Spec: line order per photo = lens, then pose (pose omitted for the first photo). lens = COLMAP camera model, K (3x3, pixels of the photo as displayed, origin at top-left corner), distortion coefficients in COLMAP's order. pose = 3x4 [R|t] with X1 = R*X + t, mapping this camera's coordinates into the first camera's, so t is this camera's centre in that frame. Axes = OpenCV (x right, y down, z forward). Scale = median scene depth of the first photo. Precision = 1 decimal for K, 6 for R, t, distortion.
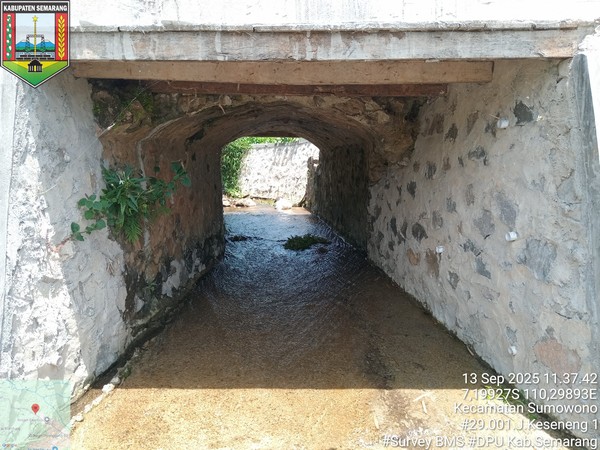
lens RADIAL K [[455.9, 0, 300.0], [0, 455.9, 225.0], [0, 0, 1]] dist [0.047653, -0.068224]
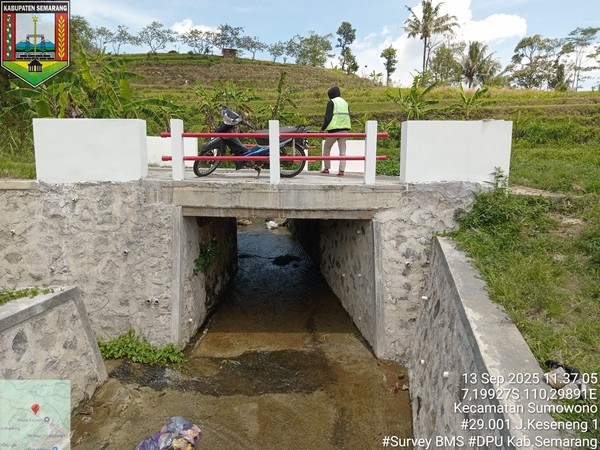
lens RADIAL K [[455.9, 0, 300.0], [0, 455.9, 225.0], [0, 0, 1]] dist [0.047653, -0.068224]
pose [[0.999496, 0.011635, 0.029552, 0.025947], [-0.012461, 0.999532, 0.027927, -0.267960], [-0.029213, -0.028282, 0.999173, -1.291473]]
